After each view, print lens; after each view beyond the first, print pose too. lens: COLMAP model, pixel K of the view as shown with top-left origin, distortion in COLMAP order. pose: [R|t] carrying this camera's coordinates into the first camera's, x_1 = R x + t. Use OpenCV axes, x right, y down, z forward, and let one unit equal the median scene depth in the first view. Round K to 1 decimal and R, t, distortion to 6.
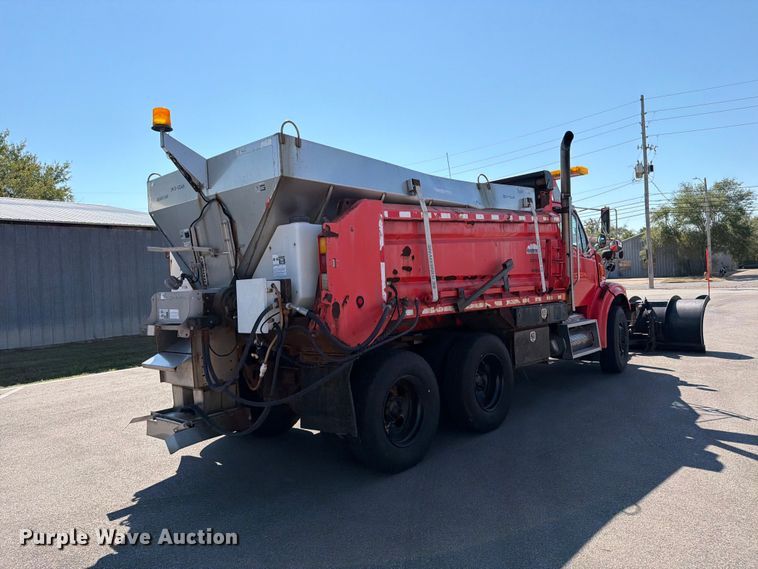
lens RADIAL K [[543.6, 0, 383.4], [0, 543.6, 280.4], [0, 0, 1]] dist [0.048270, -0.050712]
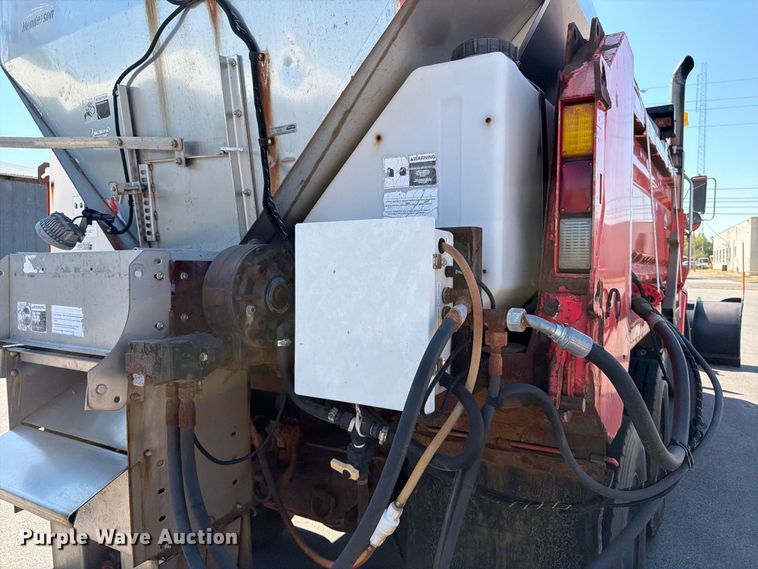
lens RADIAL K [[543.1, 0, 372.8], [0, 543.1, 281.1], [0, 0, 1]] dist [0.007896, -0.004057]
pose [[0.981972, 0.045449, 0.183483, -0.261675], [-0.050640, 0.998436, 0.023701, 0.021199], [-0.182119, -0.032565, 0.982737, 0.644649]]
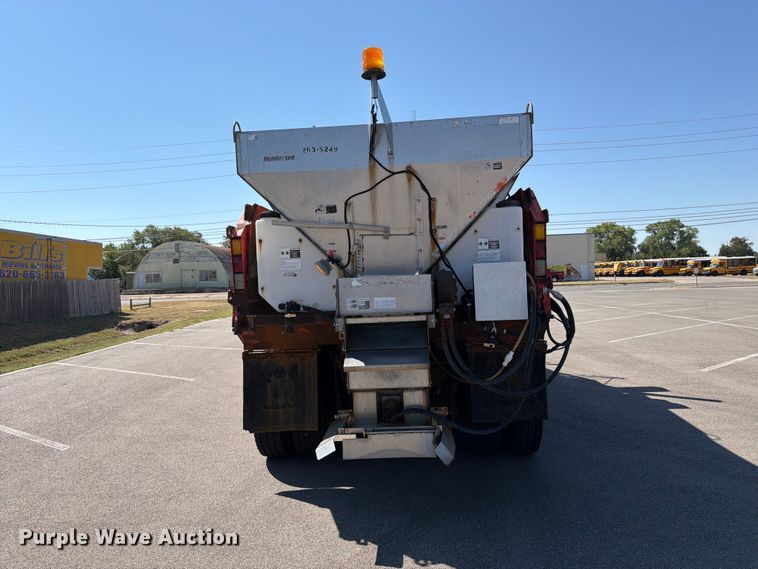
lens RADIAL K [[543.6, 0, 380.5], [0, 543.6, 282.8], [0, 0, 1]] dist [0.048270, -0.050712]
pose [[0.781171, 0.012805, 0.624185, -0.891933], [0.000329, 0.999781, -0.020922, 0.047571], [-0.624317, 0.016549, 0.780996, 0.361157]]
